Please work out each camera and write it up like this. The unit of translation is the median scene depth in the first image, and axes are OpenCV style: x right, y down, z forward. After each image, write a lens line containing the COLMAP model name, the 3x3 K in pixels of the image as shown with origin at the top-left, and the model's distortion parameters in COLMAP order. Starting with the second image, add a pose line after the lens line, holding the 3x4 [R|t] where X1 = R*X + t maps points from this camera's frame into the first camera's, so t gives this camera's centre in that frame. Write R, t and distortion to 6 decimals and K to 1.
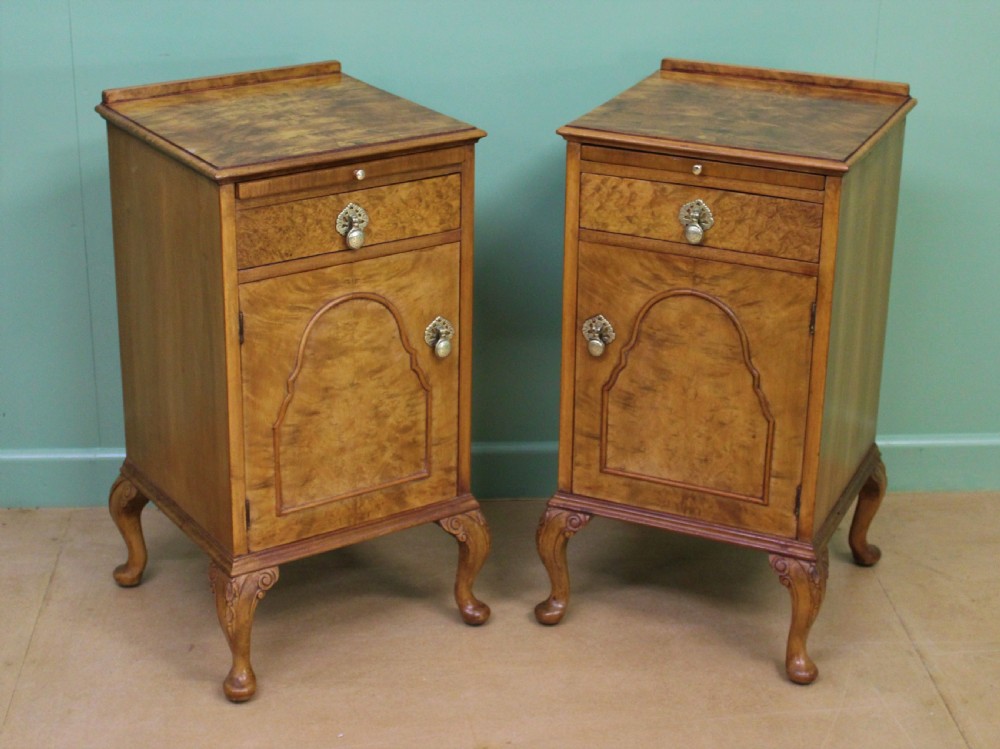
lens RADIAL K [[1824.2, 0, 472.5], [0, 1824.2, 334.3], [0, 0, 1]] dist [-0.039946, 0.000000]
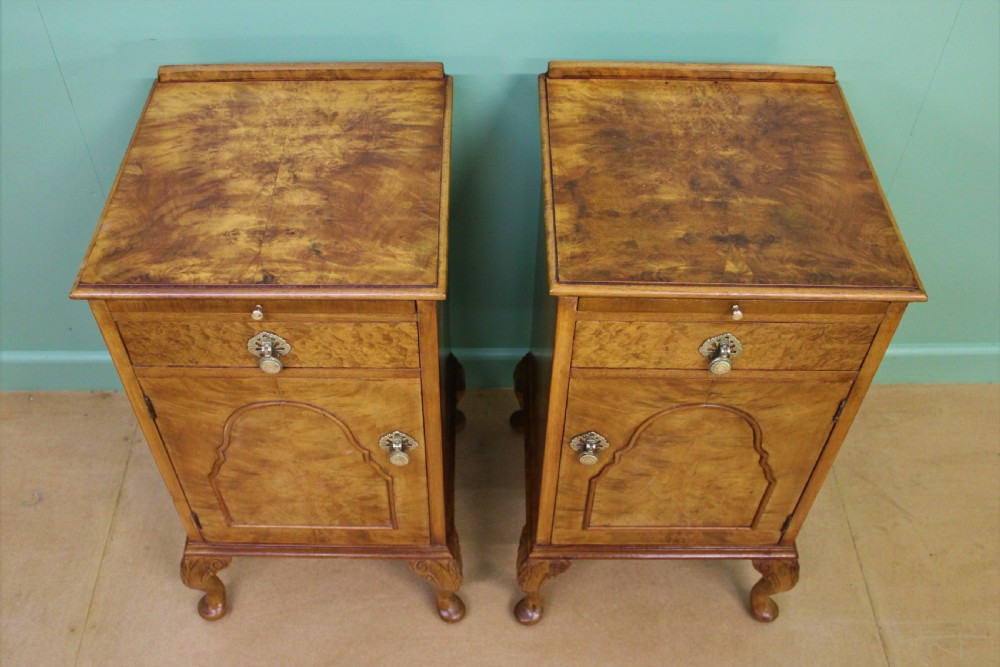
lens RADIAL K [[983.7, 0, 457.6], [0, 983.7, 320.4], [0, 0, 1]] dist [-0.127368, 0.000000]
pose [[0.916723, -0.308635, 0.253700, -0.096036], [0.163460, 0.869166, 0.466724, -0.295136], [-0.364555, -0.386386, 0.847234, 0.645793]]
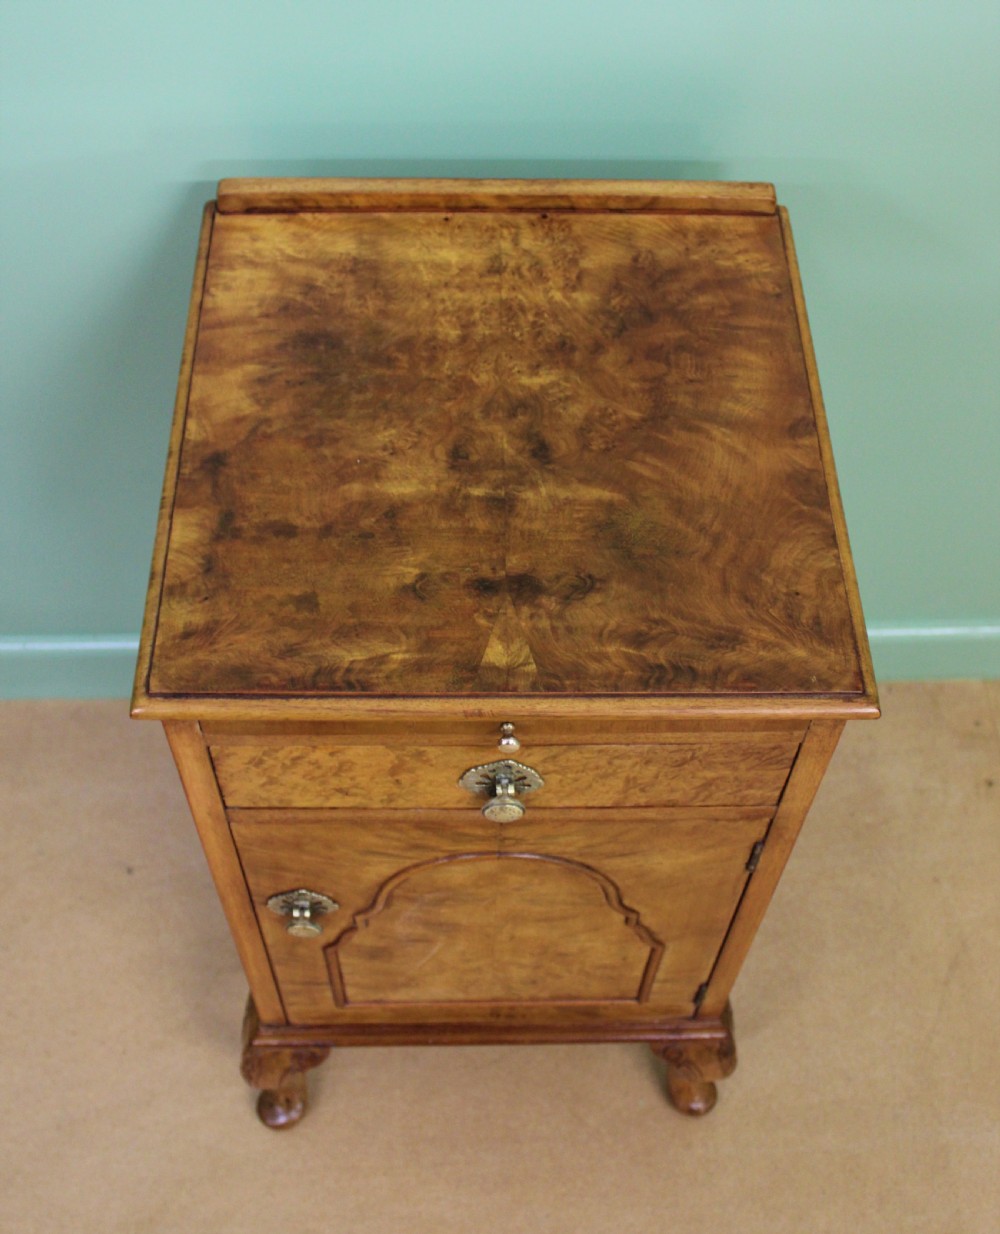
lens RADIAL K [[1537.8, 0, 505.9], [0, 1537.8, 525.2], [0, 0, 1]] dist [-0.112191, 0.000000]
pose [[0.897012, -0.347233, 0.273494, 0.042215], [0.142755, 0.813187, 0.564223, -0.312223], [-0.418318, -0.467072, 0.779008, 0.715386]]
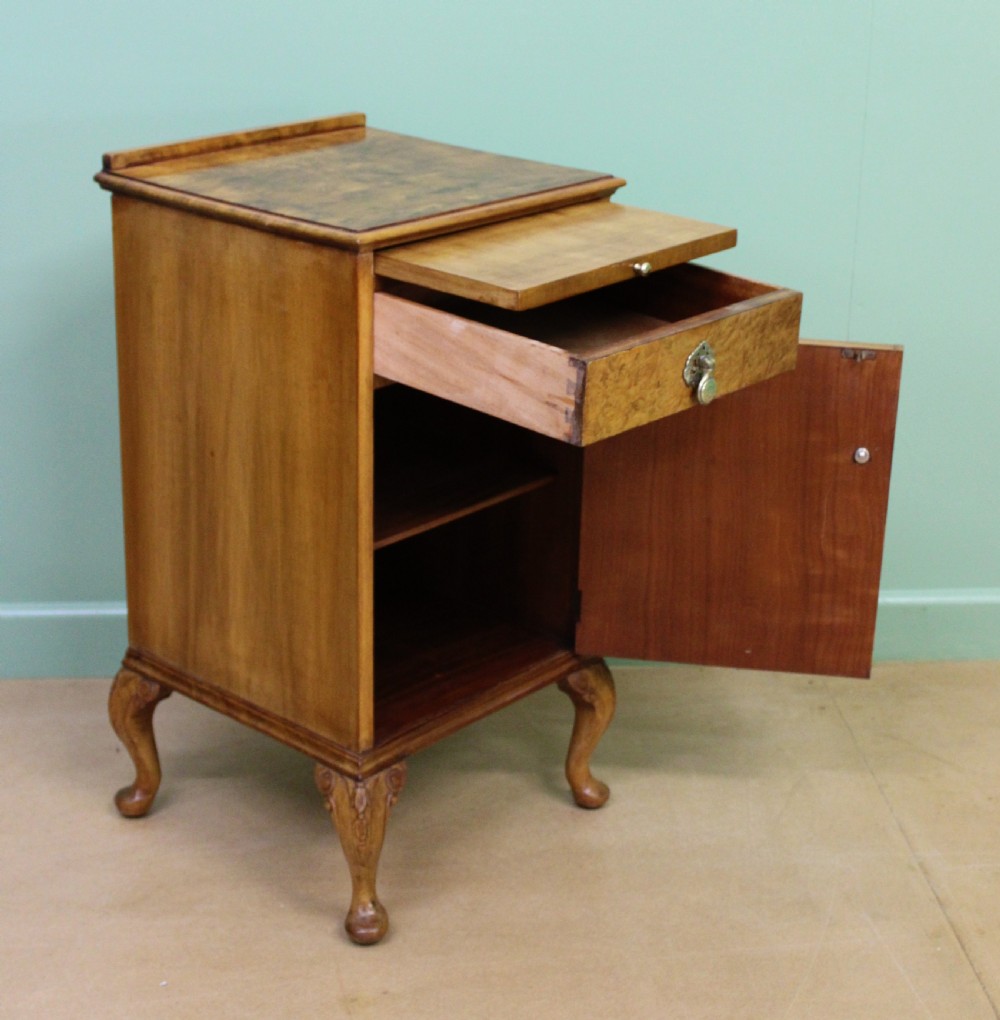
lens RADIAL K [[1973.9, 0, 485.8], [0, 1973.9, 427.5], [0, 0, 1]] dist [-0.070127, 0.000000]
pose [[0.290840, -0.315113, 0.903391, -0.618674], [0.329170, 0.919523, 0.214766, -0.187145], [-0.898365, 0.234906, 0.371160, 0.684377]]
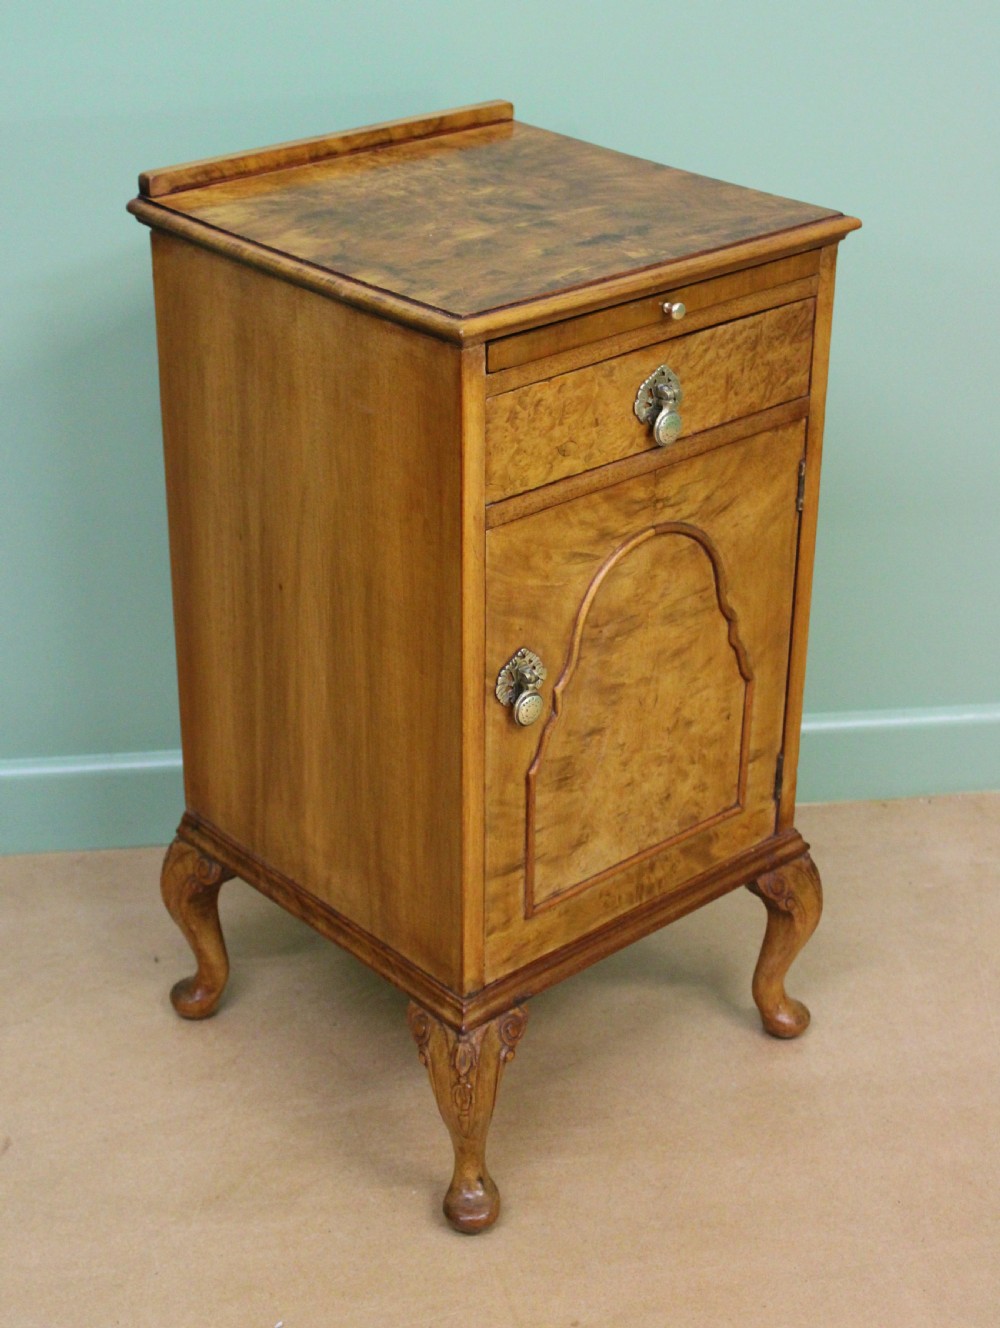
lens RADIAL K [[2232.1, 0, 480.7], [0, 2232.1, 627.1], [0, 0, 1]] dist [-0.042482, 0.000000]
pose [[0.403487, -0.415651, 0.815127, -0.457394], [0.331083, 0.896821, 0.293423, -0.209528], [-0.852985, 0.151482, 0.499470, 0.697501]]
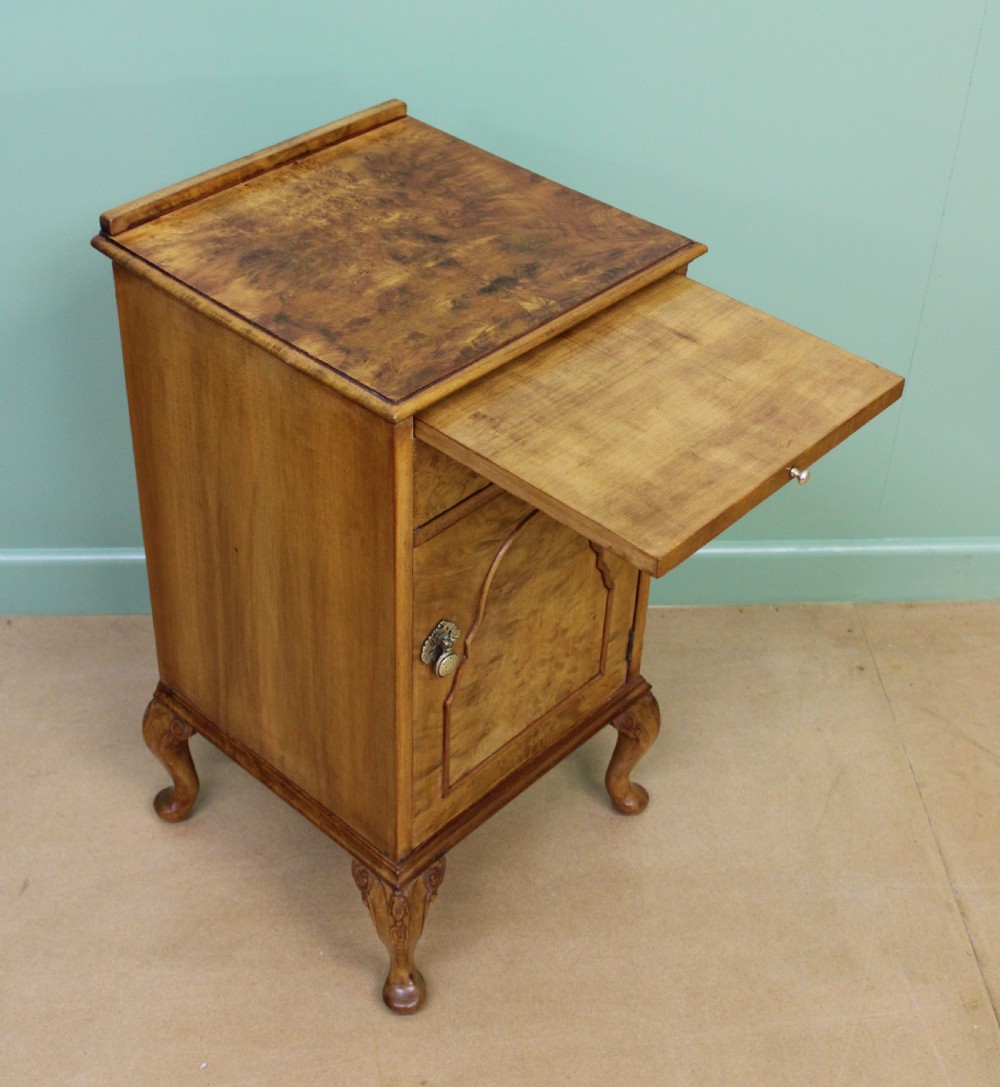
lens RADIAL K [[1646.1, 0, 468.8], [0, 1646.1, 473.7], [0, 0, 1]] dist [-0.083277, 0.000000]
pose [[0.319189, -0.564543, 0.761189, -0.343235], [0.322327, 0.819990, 0.472992, -0.328390], [-0.891192, 0.094378, 0.443700, 0.736289]]
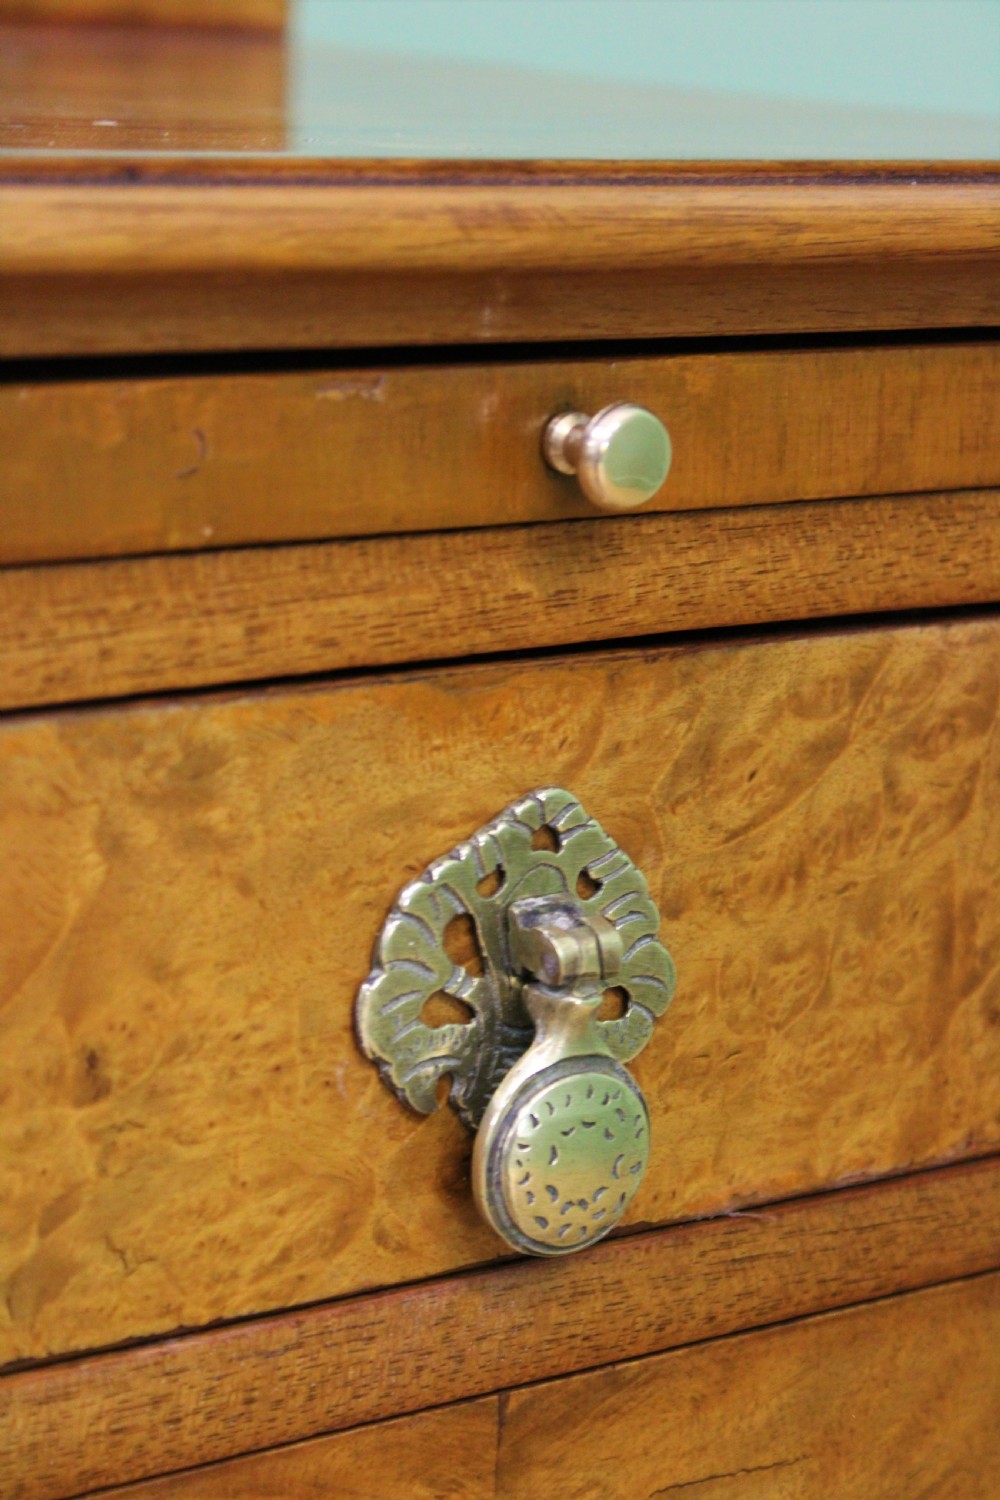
lens RADIAL K [[3429.1, 0, 499.9], [0, 3429.1, 749.0], [0, 0, 1]] dist [0.084690, 0.000000]
pose [[0.501558, -0.182353, 0.845687, -0.028235], [0.277328, 0.959835, 0.042489, -0.081138], [-0.819468, 0.213222, 0.531985, 0.871655]]
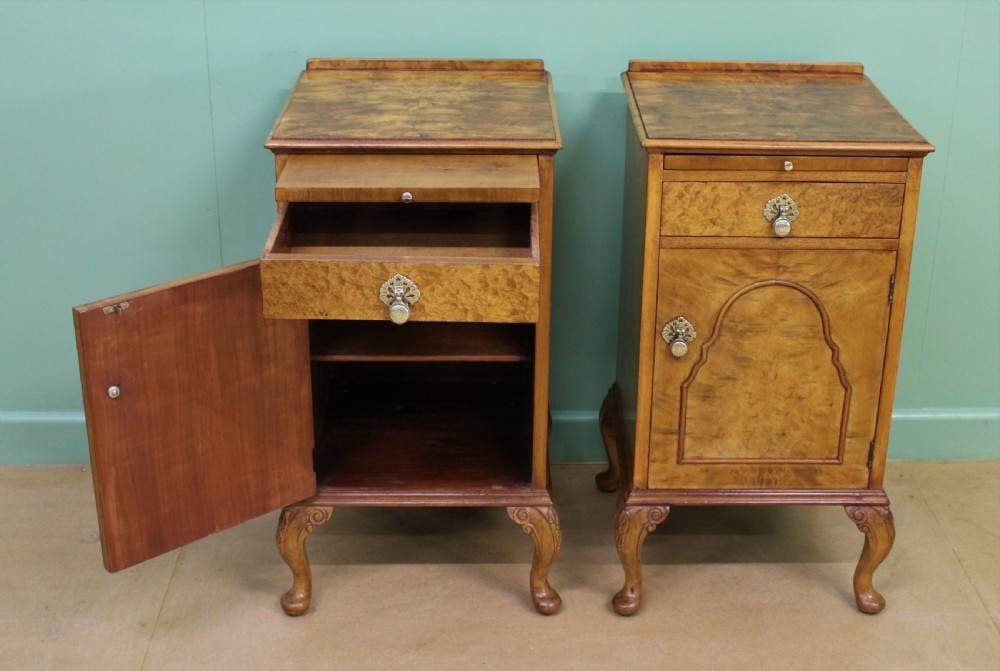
lens RADIAL K [[1432.1, 0, 513.1], [0, 1432.1, 307.5], [0, 0, 1]] dist [-0.087873, 0.000000]
pose [[0.904623, -0.167244, 0.392028, -0.333756], [0.153038, 0.985915, 0.067462, -0.085442], [-0.397789, -0.001032, 0.917476, 0.301855]]
